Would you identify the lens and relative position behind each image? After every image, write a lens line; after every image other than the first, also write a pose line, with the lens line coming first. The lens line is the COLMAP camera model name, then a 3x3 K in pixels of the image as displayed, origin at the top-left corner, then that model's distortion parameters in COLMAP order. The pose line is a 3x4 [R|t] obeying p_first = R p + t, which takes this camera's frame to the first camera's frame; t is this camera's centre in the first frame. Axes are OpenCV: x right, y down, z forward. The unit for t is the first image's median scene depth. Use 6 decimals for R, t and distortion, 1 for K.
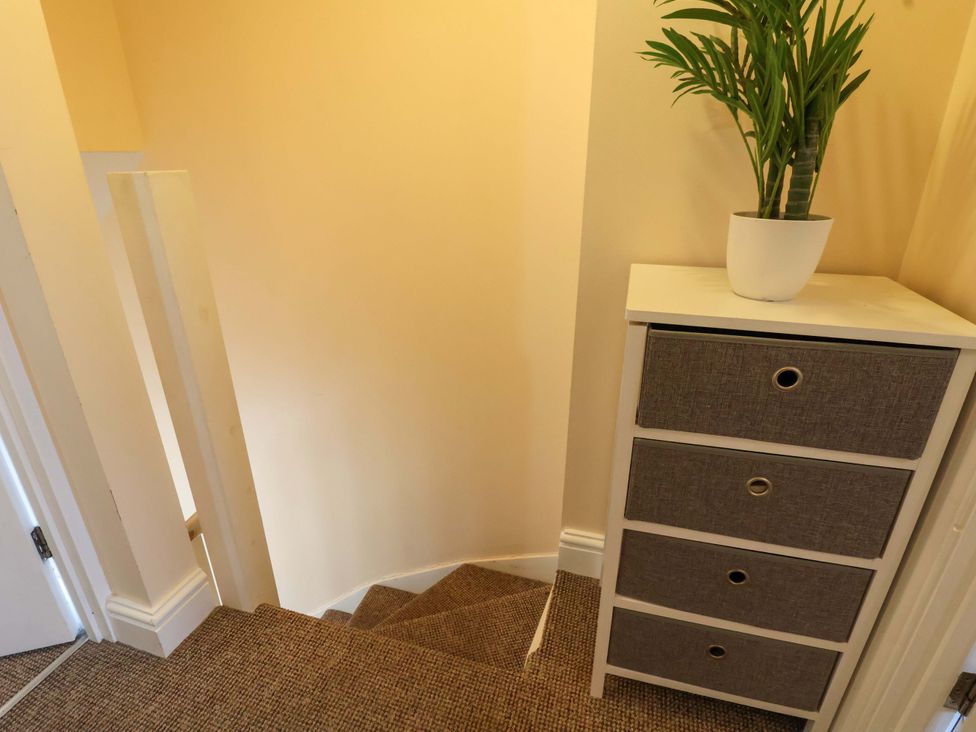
lens RADIAL K [[503.6, 0, 478.3], [0, 503.6, 366.5], [0, 0, 1]] dist [-0.000301, -0.014686]
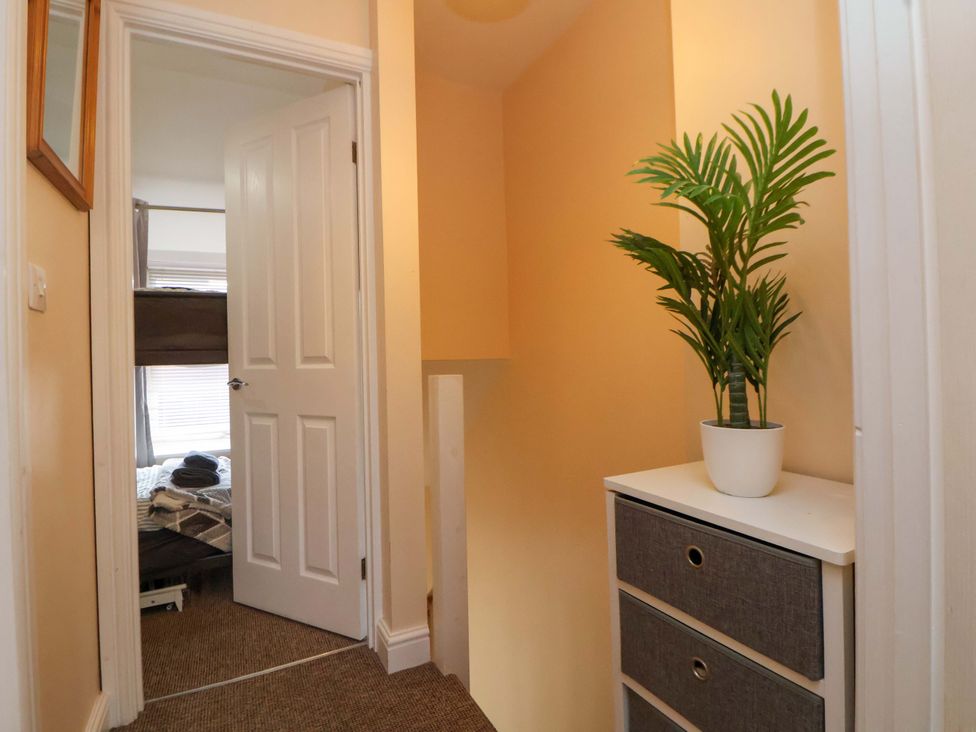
lens RADIAL K [[503.6, 0, 478.3], [0, 503.6, 366.5], [0, 0, 1]] dist [-0.000301, -0.014686]
pose [[0.700224, 0.007692, -0.713882, 0.682140], [-0.258650, 0.934743, -0.243629, 0.016081], [0.665422, 0.355240, 0.656519, -0.155109]]
